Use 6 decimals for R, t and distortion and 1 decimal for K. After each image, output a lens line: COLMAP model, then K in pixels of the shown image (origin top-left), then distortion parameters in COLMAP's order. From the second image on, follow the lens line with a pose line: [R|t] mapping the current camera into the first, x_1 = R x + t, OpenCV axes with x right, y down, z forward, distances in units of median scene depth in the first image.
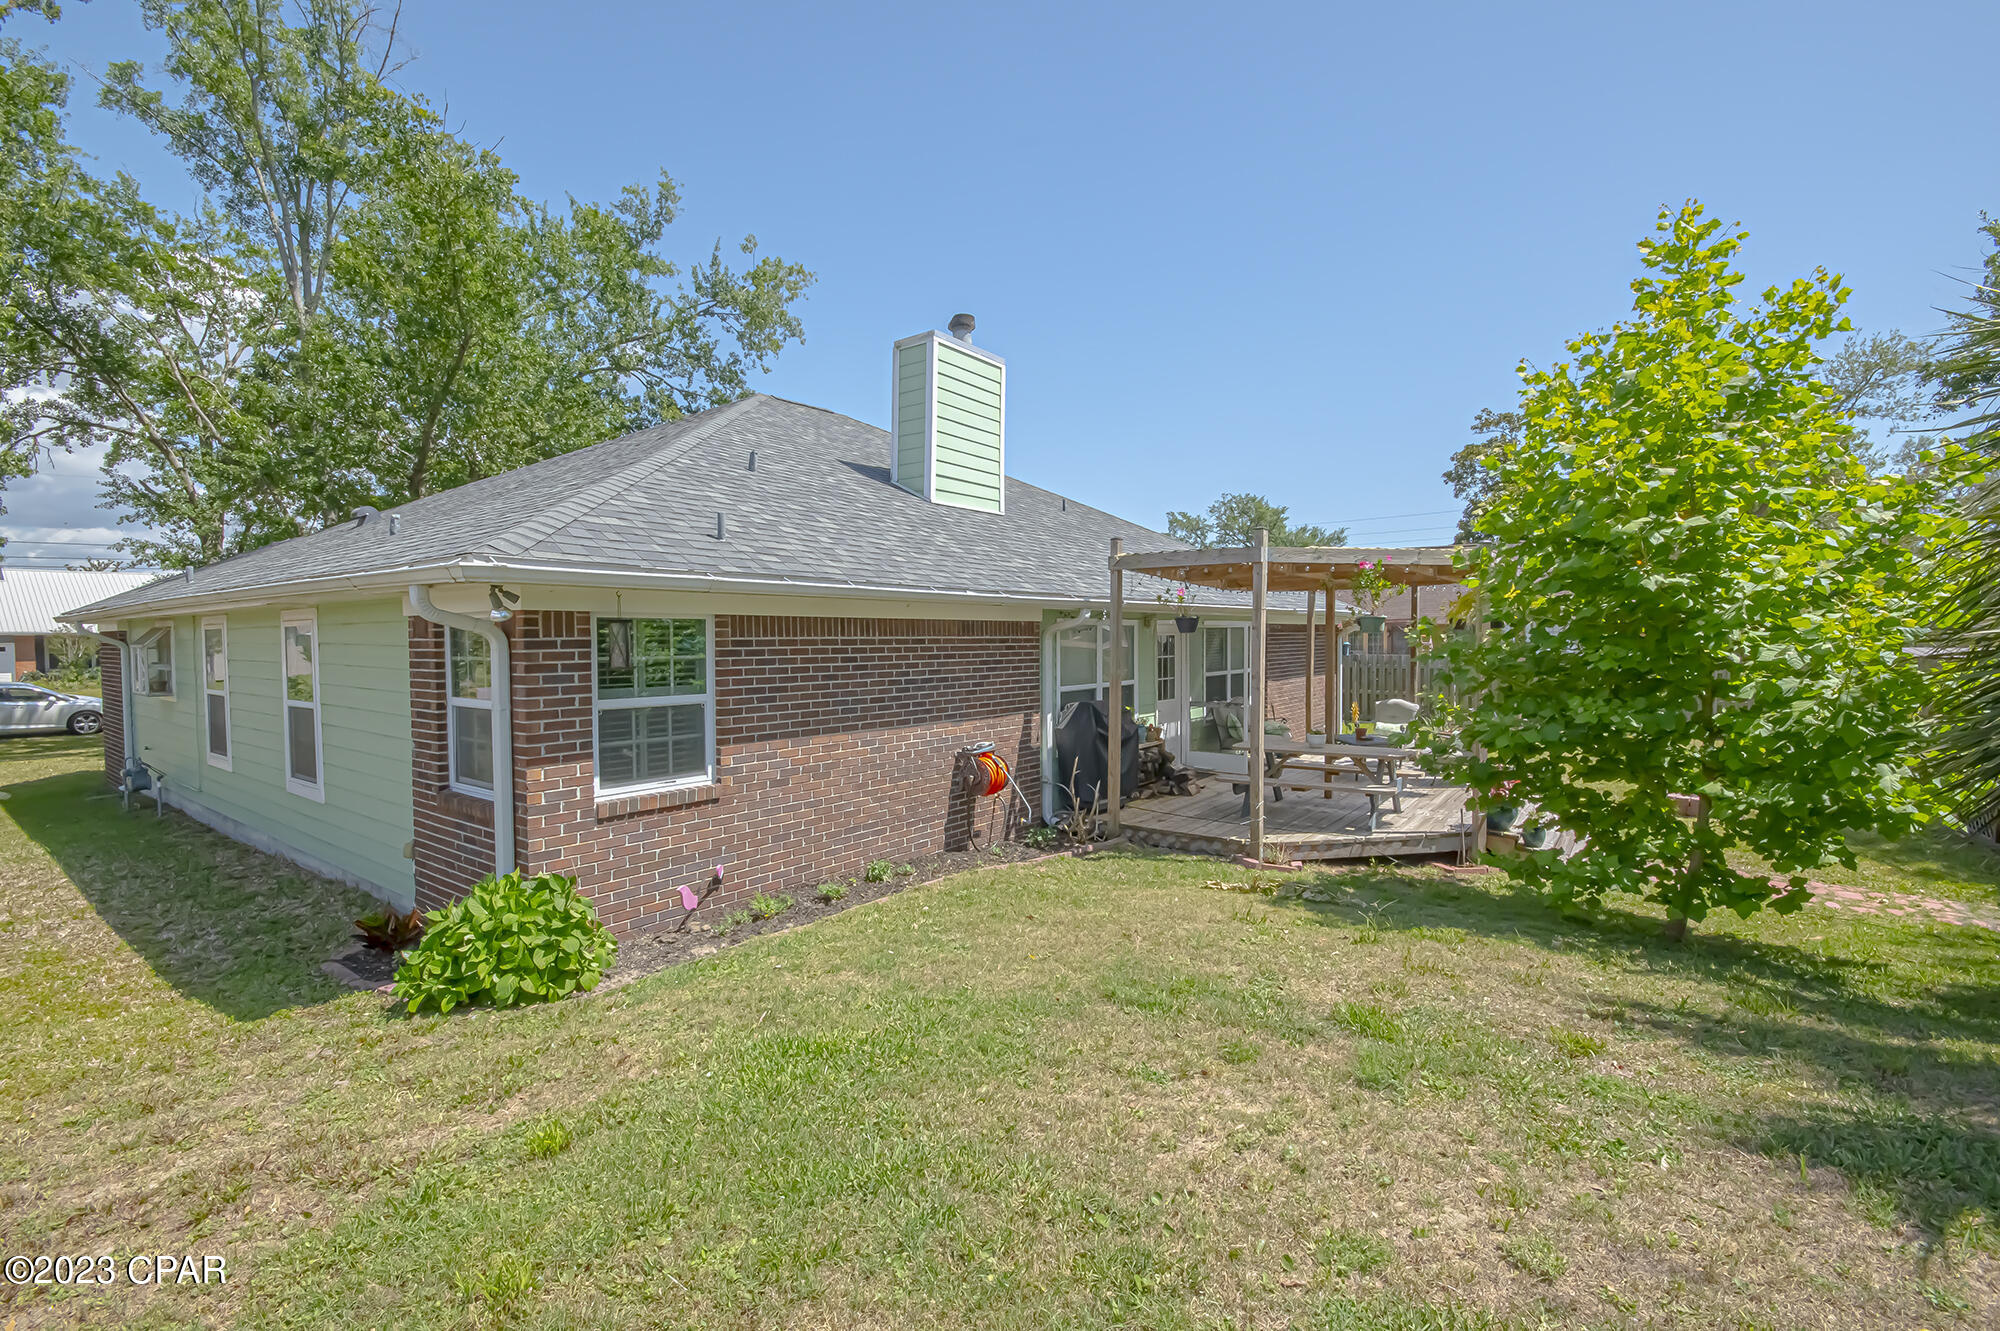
lens RADIAL K [[866.5, 0, 1021.4], [0, 866.5, 662.2], [0, 0, 1]] dist [-0.000713, -0.017151]
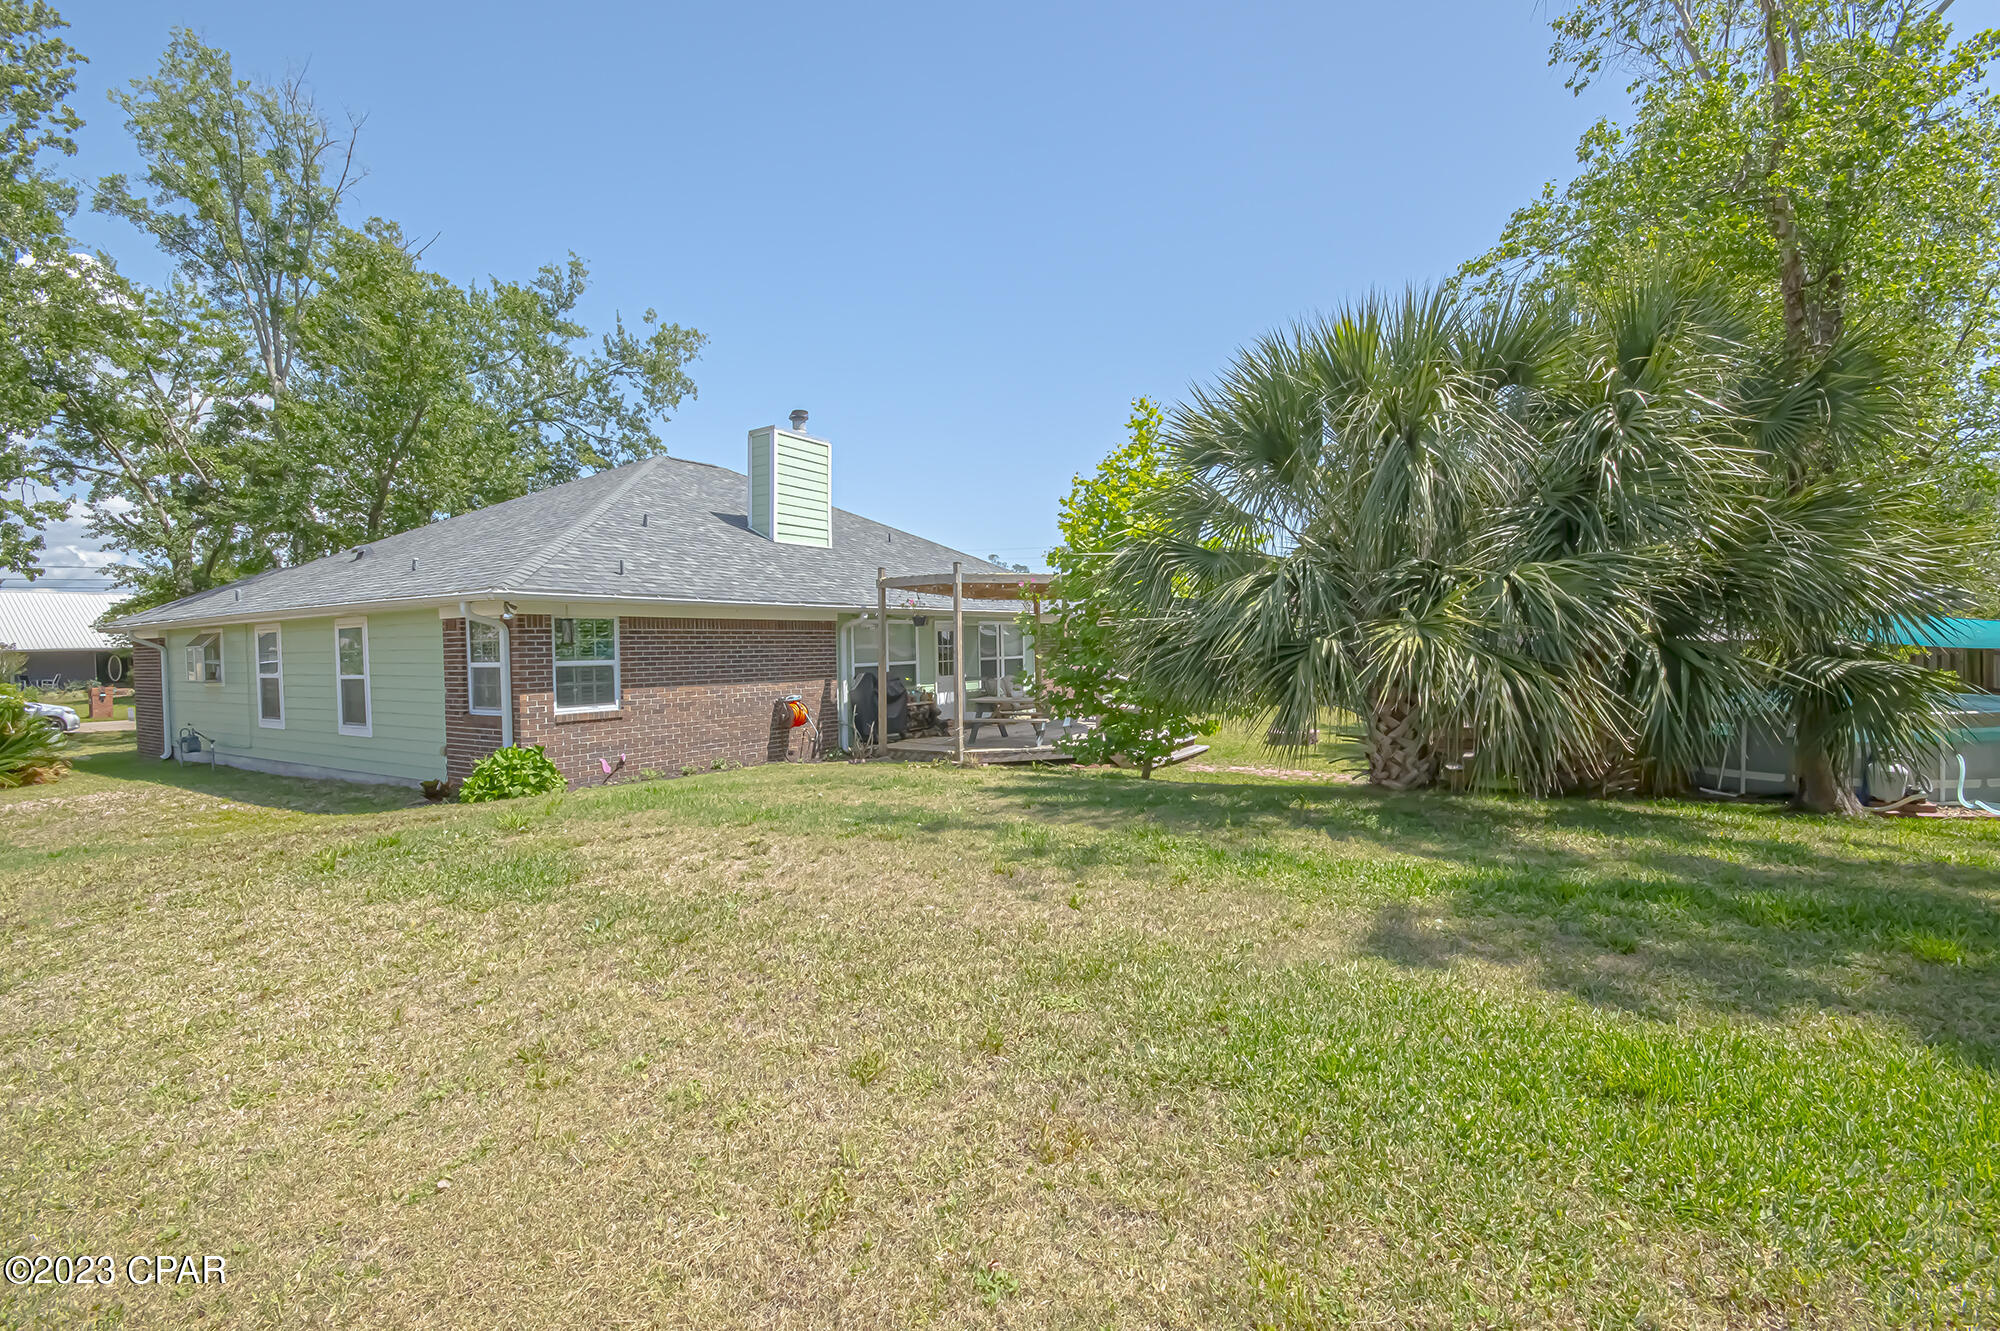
lens RADIAL K [[878.8, 0, 1012.7], [0, 878.8, 664.5], [0, 0, 1]] dist [0.016890, -0.017449]
pose [[0.997730, -0.014841, 0.065683, 0.197941], [0.015454, 0.999841, -0.008847, 0.042782], [-0.065541, 0.009842, 0.997801, -0.512194]]
